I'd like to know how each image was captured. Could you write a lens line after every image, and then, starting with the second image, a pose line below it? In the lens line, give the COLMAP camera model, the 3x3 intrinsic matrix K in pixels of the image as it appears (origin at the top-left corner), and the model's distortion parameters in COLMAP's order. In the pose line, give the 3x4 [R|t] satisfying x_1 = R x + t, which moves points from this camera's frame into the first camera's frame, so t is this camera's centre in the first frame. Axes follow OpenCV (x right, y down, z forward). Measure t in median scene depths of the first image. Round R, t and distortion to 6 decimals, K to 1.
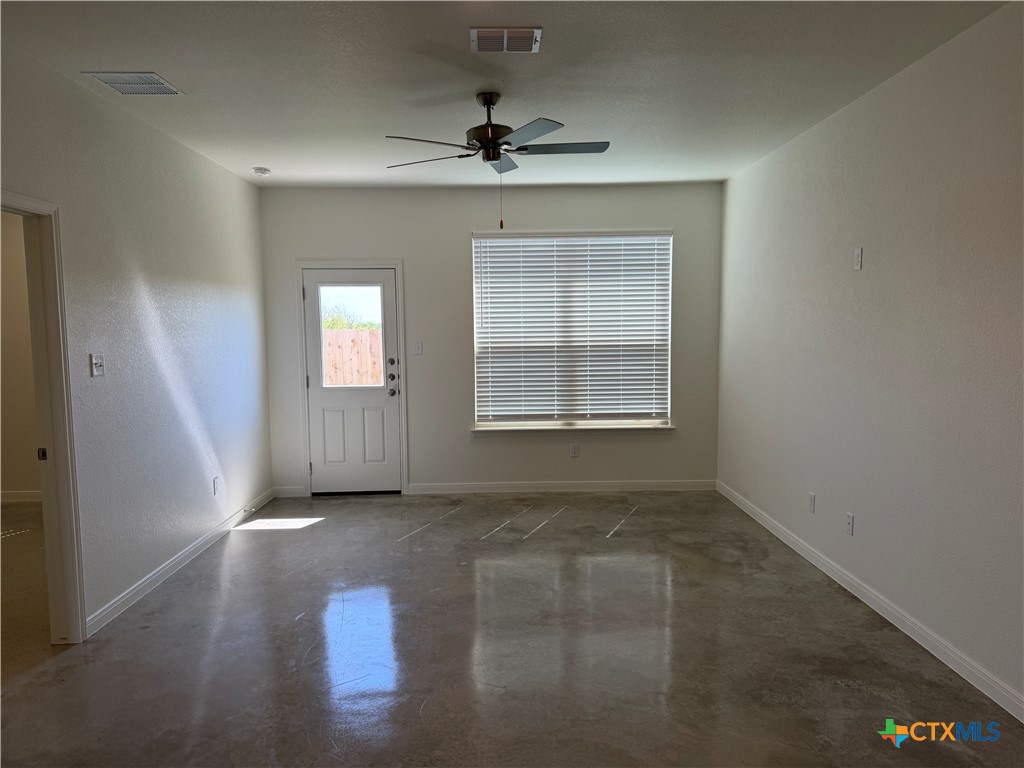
lens RADIAL K [[720.4, 0, 506.2], [0, 720.4, 398.7], [0, 0, 1]] dist [0.073414, -0.092353]
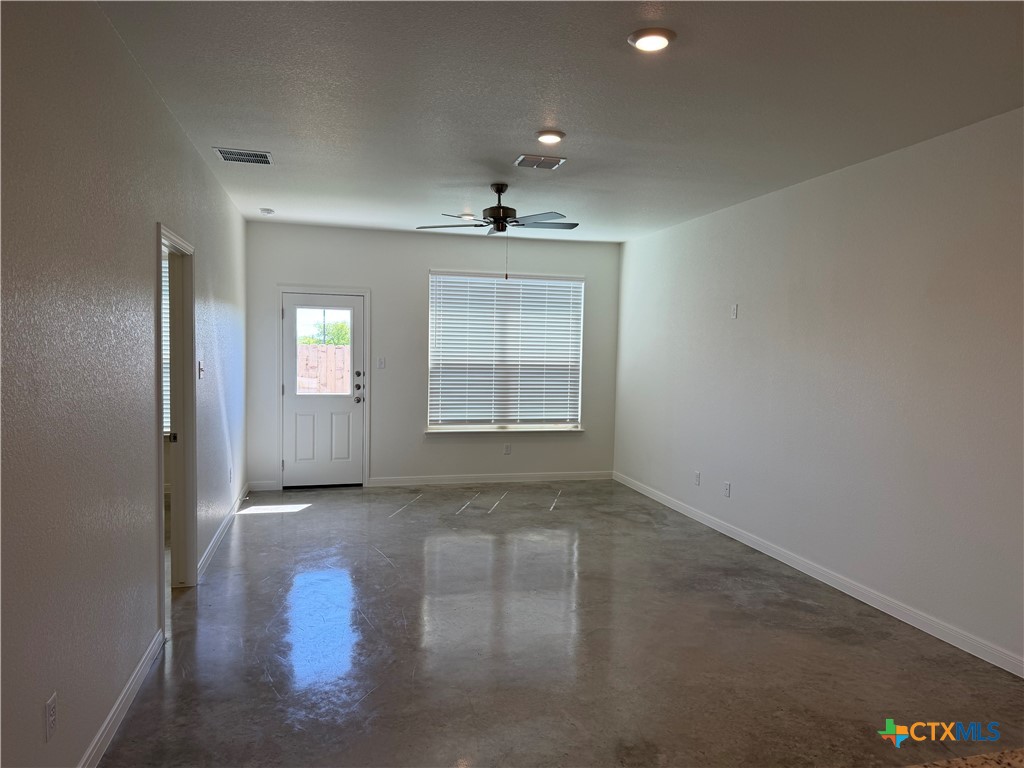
lens RADIAL K [[720.4, 0, 510.3], [0, 720.4, 397.0], [0, 0, 1]] dist [0.073414, -0.092353]
pose [[0.971688, 0.013754, 0.235868, -0.195533], [-0.006543, 0.999488, -0.031327, 0.022077], [-0.236178, 0.028897, 0.971280, -0.210038]]
